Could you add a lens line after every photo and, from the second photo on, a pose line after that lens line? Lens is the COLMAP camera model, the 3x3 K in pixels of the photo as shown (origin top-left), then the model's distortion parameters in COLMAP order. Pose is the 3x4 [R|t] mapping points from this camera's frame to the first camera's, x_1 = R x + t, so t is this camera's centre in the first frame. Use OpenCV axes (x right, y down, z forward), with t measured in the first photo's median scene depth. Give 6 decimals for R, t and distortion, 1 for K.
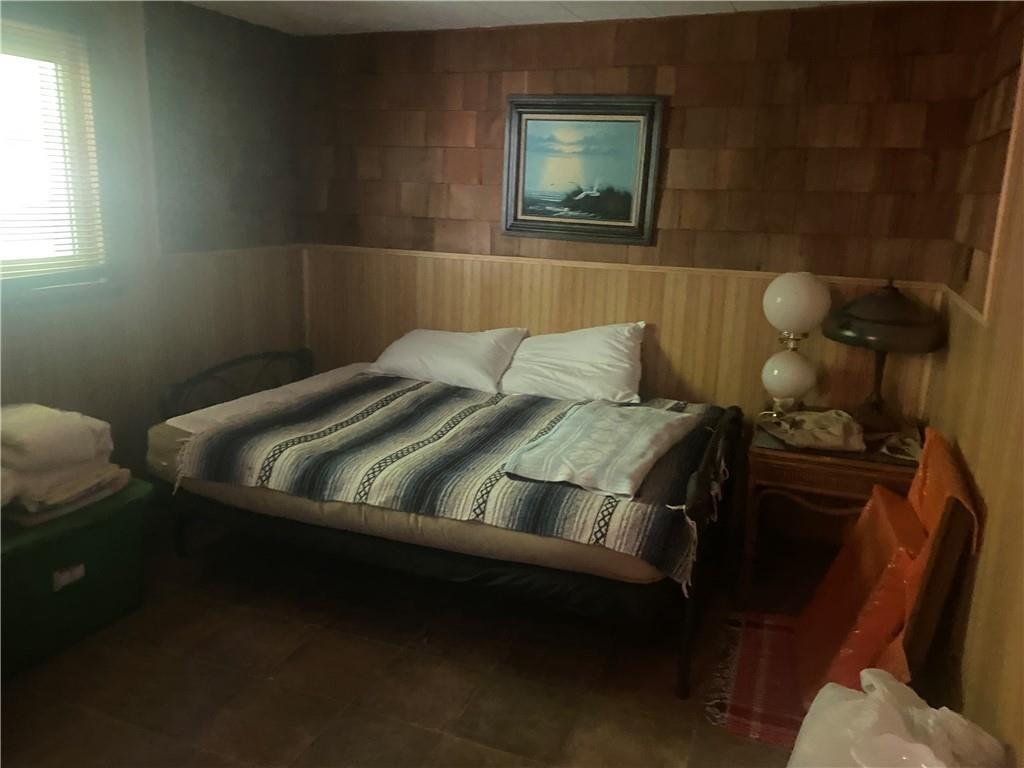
lens RADIAL K [[802.9, 0, 511.8], [0, 802.9, 379.4], [0, 0, 1]] dist [0.110480, -0.171866]
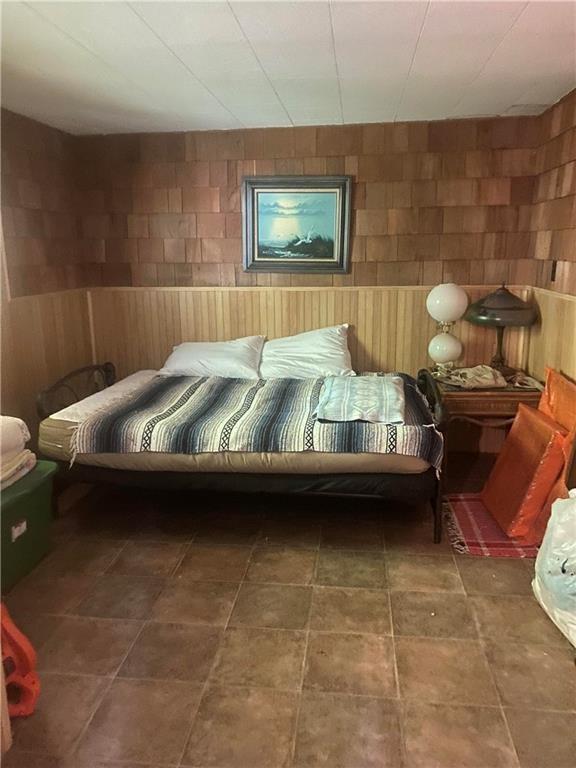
lens RADIAL K [[602.1, 0, 292.0], [0, 602.1, 385.0], [0, 0, 1]] dist [0.110480, -0.171866]
pose [[0.964732, -0.098522, 0.244102, -0.252468], [0.099917, 0.994973, 0.006691, 0.028452], [-0.243535, 0.017935, 0.969726, -0.087203]]
